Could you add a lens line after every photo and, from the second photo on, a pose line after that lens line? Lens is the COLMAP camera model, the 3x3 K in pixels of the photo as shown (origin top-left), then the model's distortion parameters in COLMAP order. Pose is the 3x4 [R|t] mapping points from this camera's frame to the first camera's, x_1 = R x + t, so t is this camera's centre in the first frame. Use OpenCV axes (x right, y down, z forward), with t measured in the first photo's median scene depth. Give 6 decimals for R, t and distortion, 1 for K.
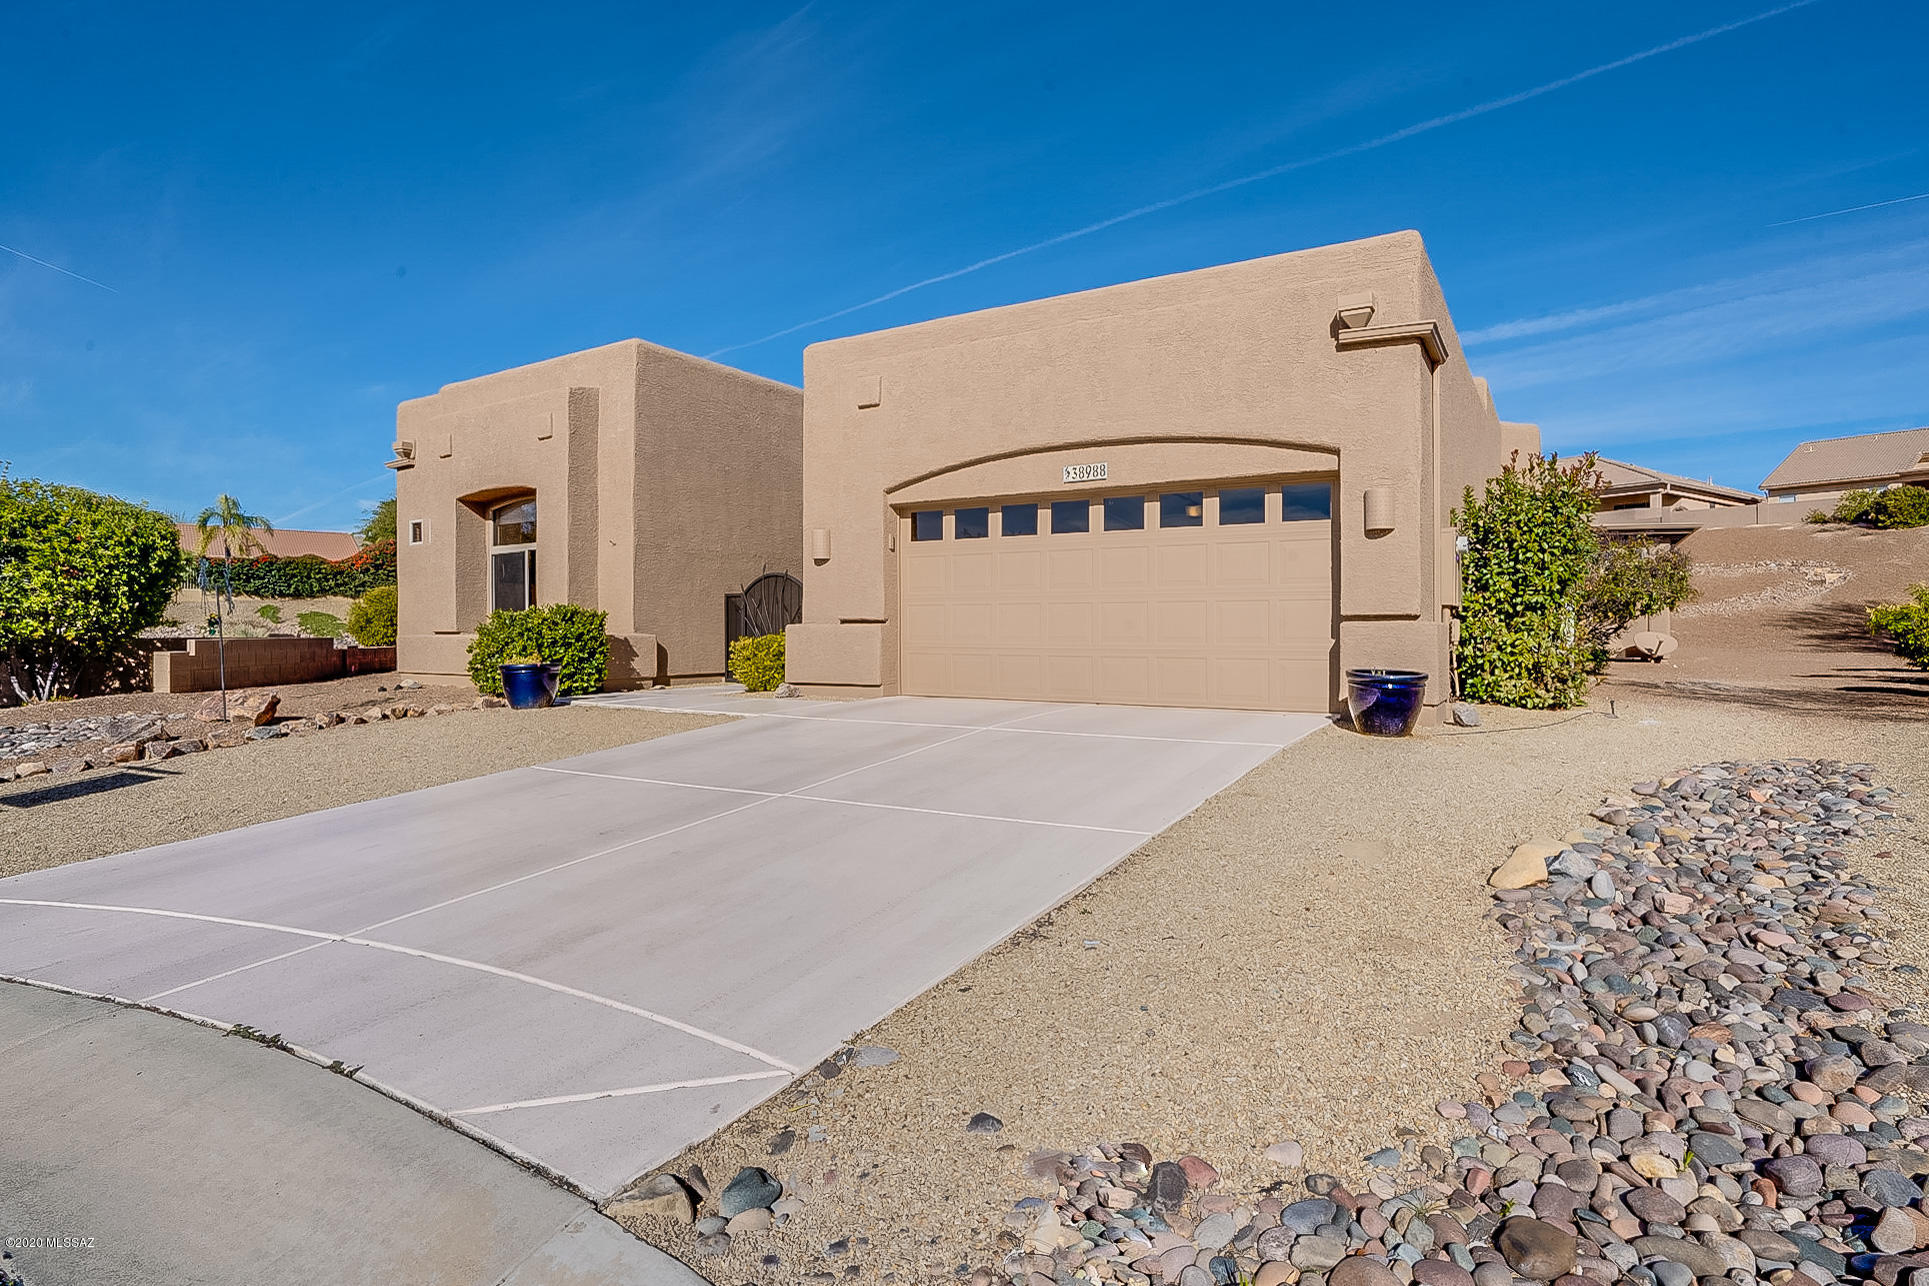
lens RADIAL K [[908.3, 0, 964.5], [0, 908.3, 643.0], [0, 0, 1]] dist [-0.061074, 0.000072]
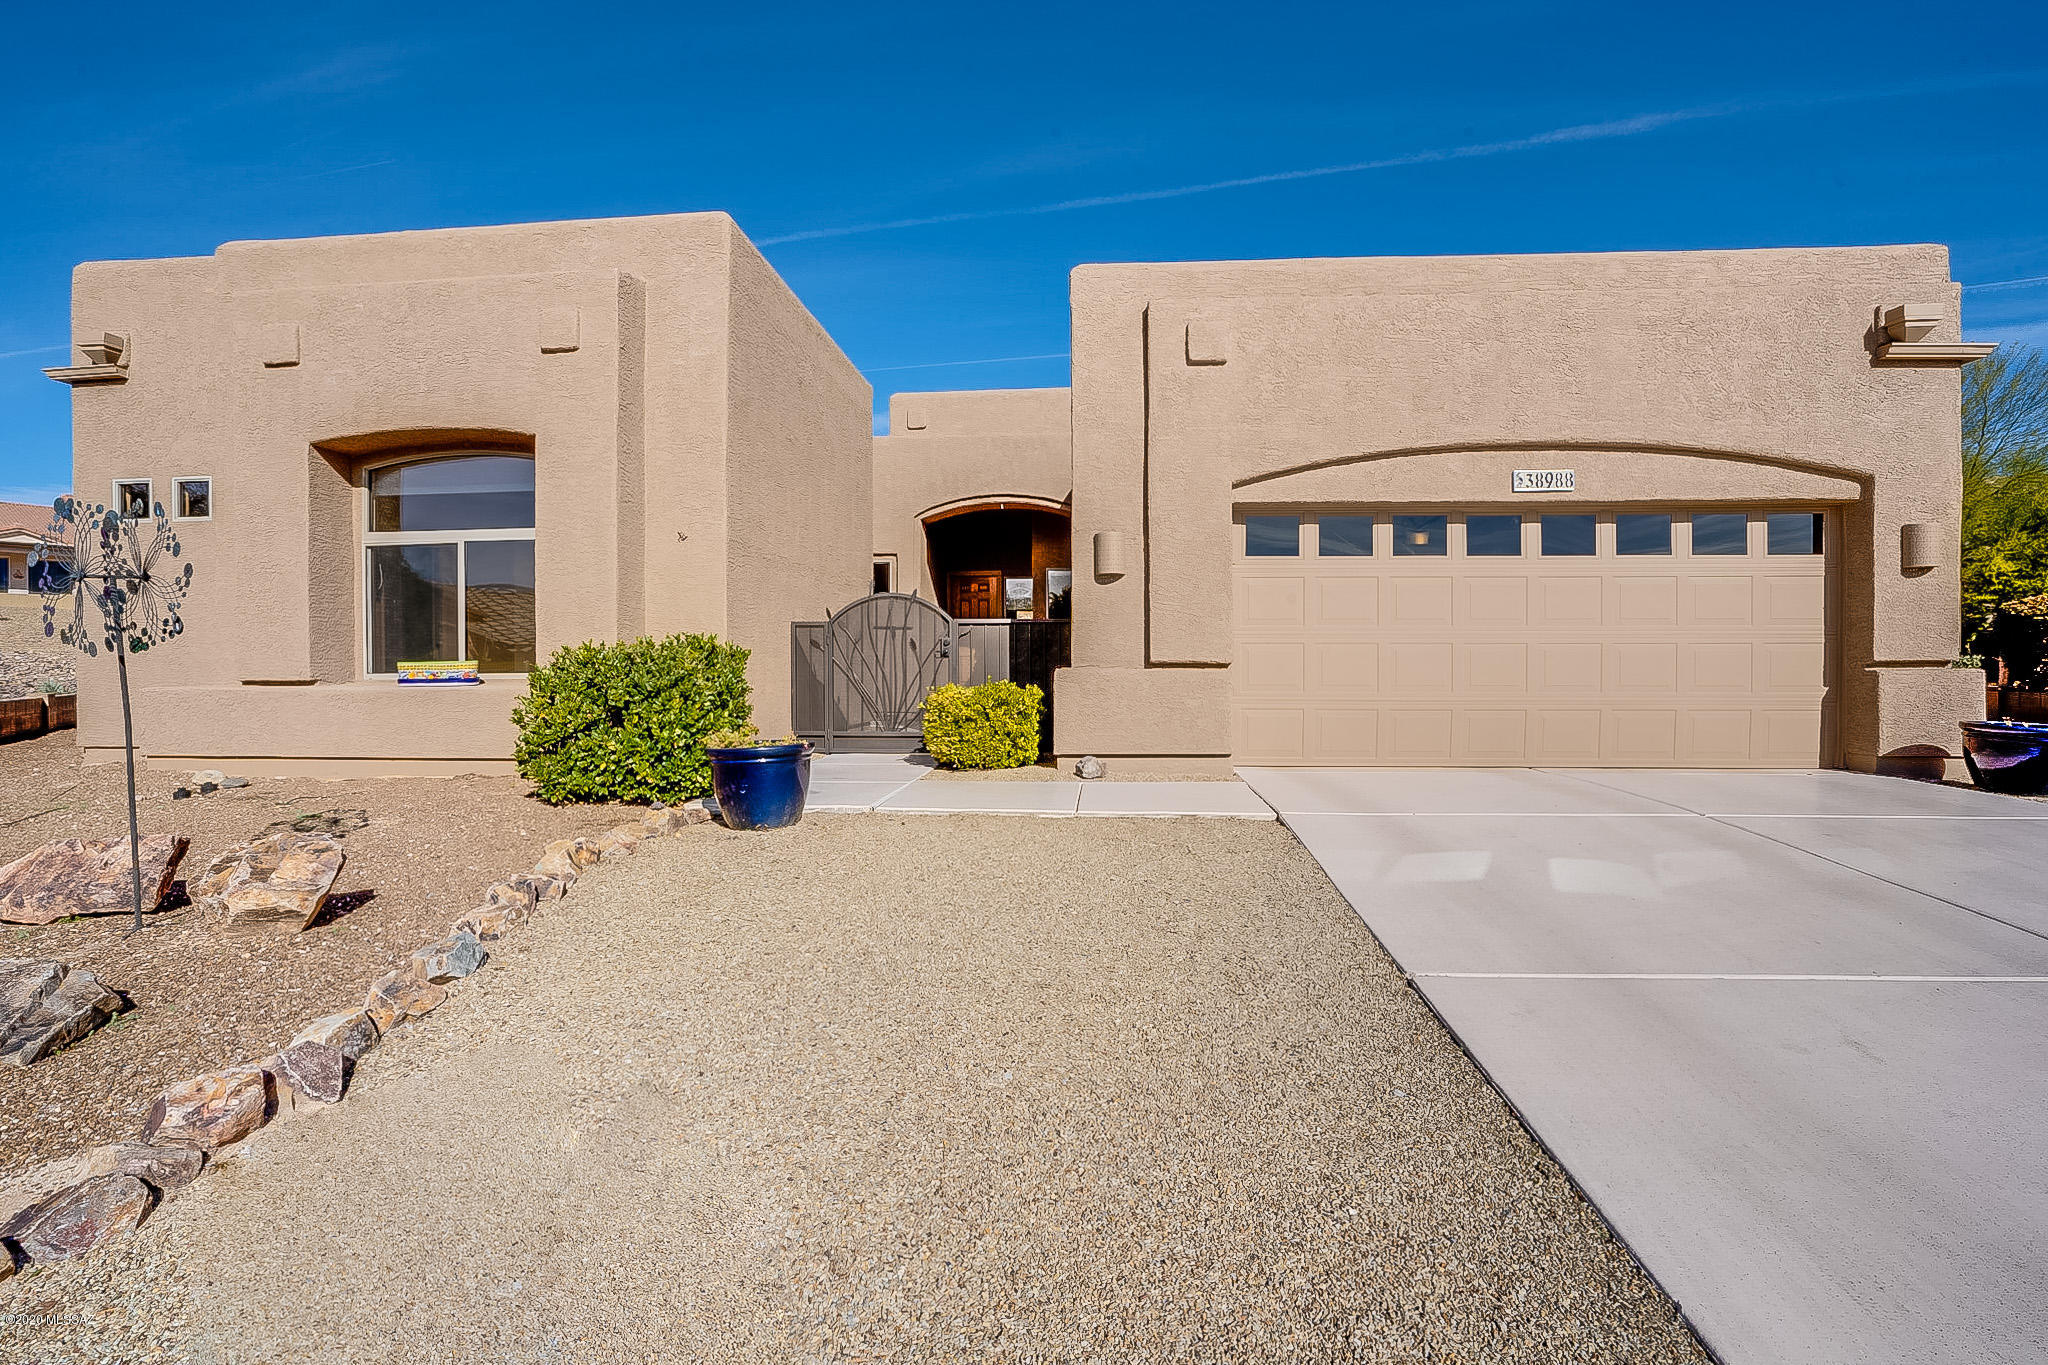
lens RADIAL K [[953.8, 0, 1015.7], [0, 953.8, 673.7], [0, 0, 1]] dist [-0.058244, 0.019629]
pose [[0.909128, -0.004247, 0.416495, -0.550552], [0.007274, 0.999957, -0.005680, -0.014188], [-0.416453, 0.008194, 0.909120, 0.384747]]
